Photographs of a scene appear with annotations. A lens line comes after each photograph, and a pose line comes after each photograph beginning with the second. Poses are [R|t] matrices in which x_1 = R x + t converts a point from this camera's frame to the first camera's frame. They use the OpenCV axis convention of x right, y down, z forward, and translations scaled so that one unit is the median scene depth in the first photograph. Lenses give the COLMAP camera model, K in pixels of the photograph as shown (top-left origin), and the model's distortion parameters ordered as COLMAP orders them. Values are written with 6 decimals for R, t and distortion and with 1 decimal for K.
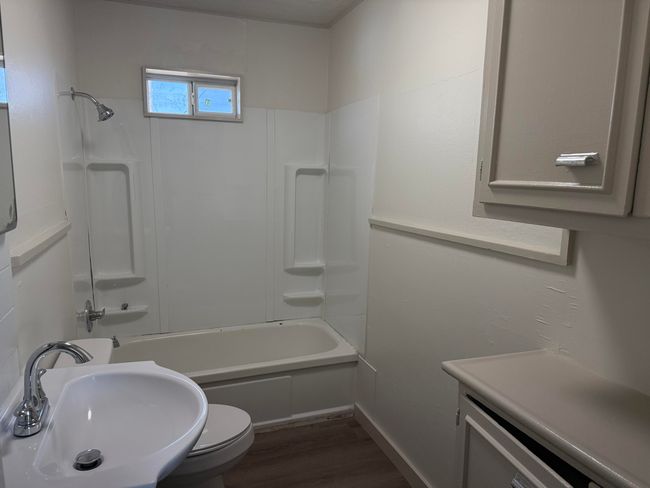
lens RADIAL K [[458.7, 0, 325.0], [0, 458.7, 244.0], [0, 0, 1]] dist [0.043635, -0.047460]
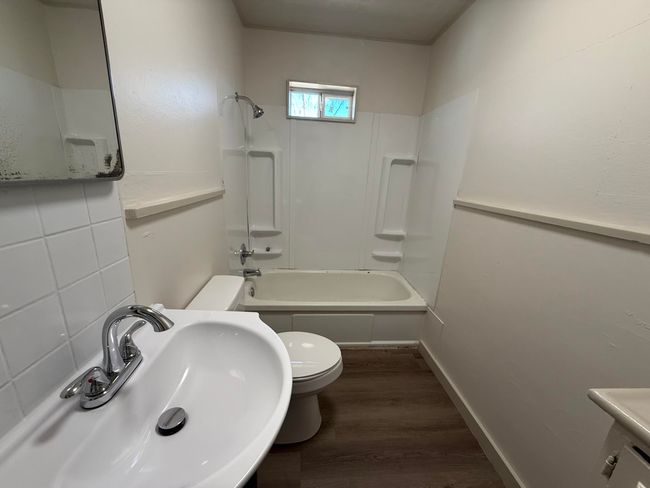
lens RADIAL K [[257.3, 0, 325.0], [0, 257.3, 244.0], [0, 0, 1]] dist [0.001001, 0.000031]
pose [[0.962466, 0.103076, -0.251067, -0.040588], [-0.074669, 0.989940, 0.120178, 0.001901], [0.260929, -0.096920, 0.960480, 0.237565]]
